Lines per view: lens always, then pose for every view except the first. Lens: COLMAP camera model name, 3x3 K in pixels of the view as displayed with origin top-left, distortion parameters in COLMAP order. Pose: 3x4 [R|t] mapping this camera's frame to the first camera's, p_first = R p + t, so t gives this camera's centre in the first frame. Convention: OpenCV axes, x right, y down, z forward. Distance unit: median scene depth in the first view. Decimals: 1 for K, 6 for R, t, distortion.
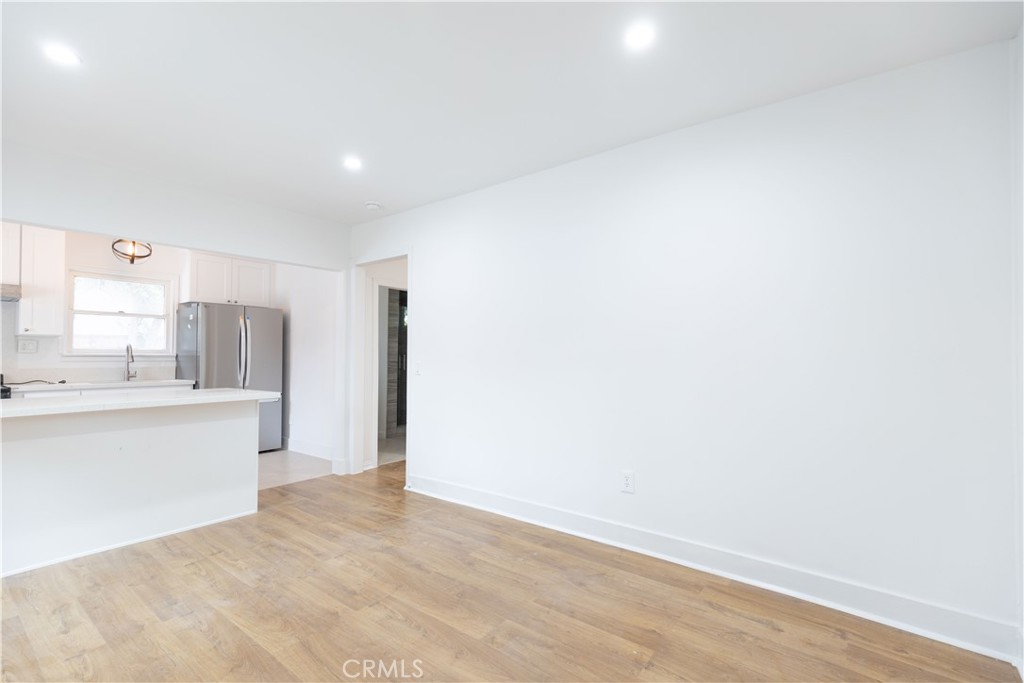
lens RADIAL K [[461.0, 0, 510.7], [0, 461.0, 345.1], [0, 0, 1]] dist [0.004846, 0.000131]
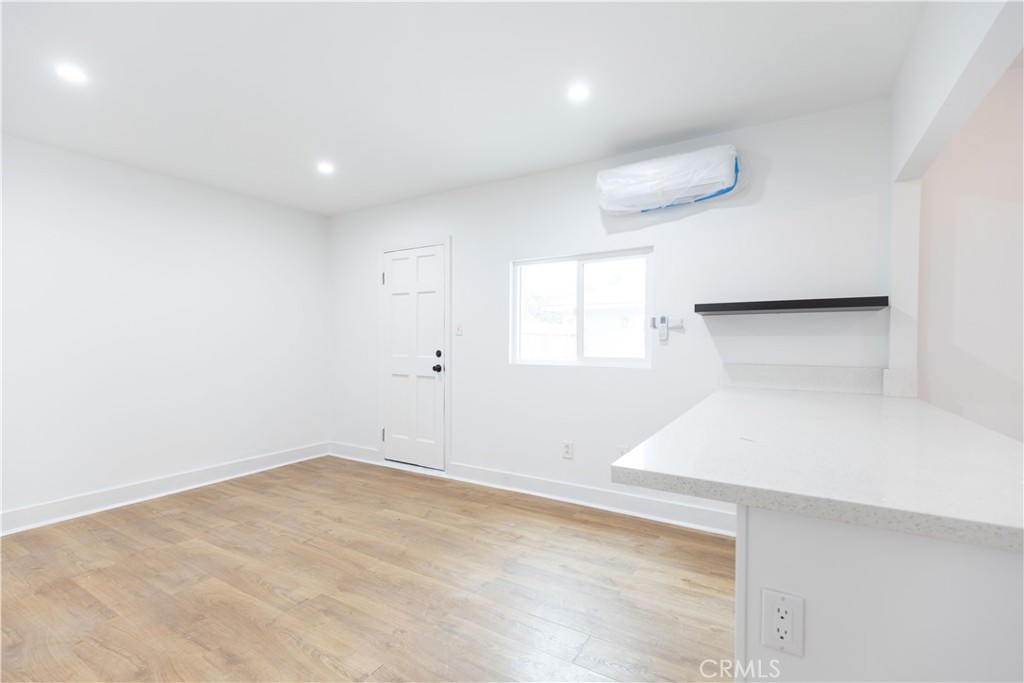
lens RADIAL K [[461.0, 0, 510.7], [0, 461.0, 345.1], [0, 0, 1]] dist [0.004846, 0.000131]
pose [[-0.993696, -0.001873, -0.112097, -0.456511], [-0.000237, 0.999893, -0.014599, 0.029948], [0.112112, -0.014480, -0.993590, 1.491257]]
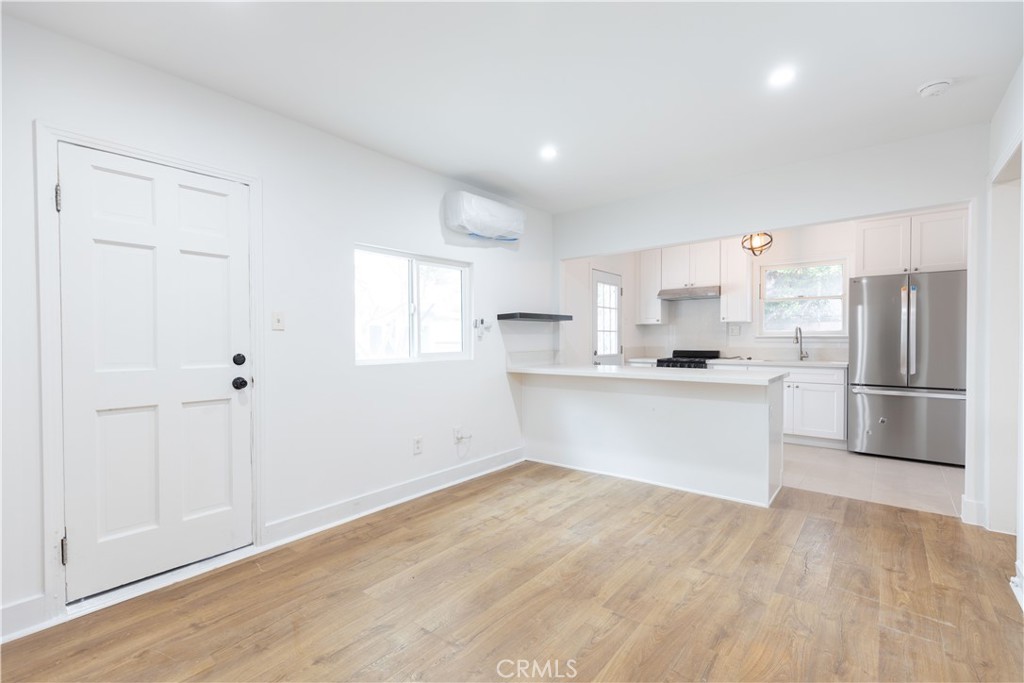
lens RADIAL K [[457.5, 0, 509.7], [0, 457.5, 345.1], [0, 0, 1]] dist [0.004913, 0.000127]
pose [[-0.024814, 0.012240, -0.999617, 0.439408], [0.031090, 0.999451, 0.011467, 0.014152], [0.999209, -0.030794, -0.025181, 0.613332]]
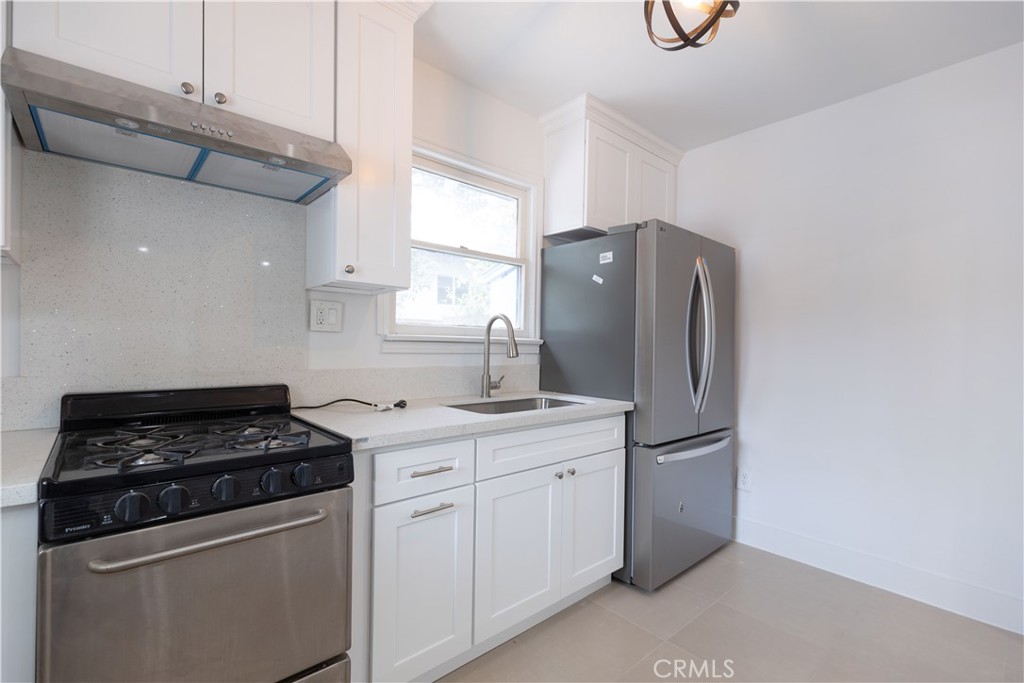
lens RADIAL K [[457.5, 0, 509.7], [0, 457.5, 345.1], [0, 0, 1]] dist [0.004913, 0.000127]
pose [[0.983485, 0.016073, -0.180275, -1.265985], [-0.011508, 0.999587, 0.026340, 0.024804], [0.180623, -0.023830, 0.983264, 0.982825]]
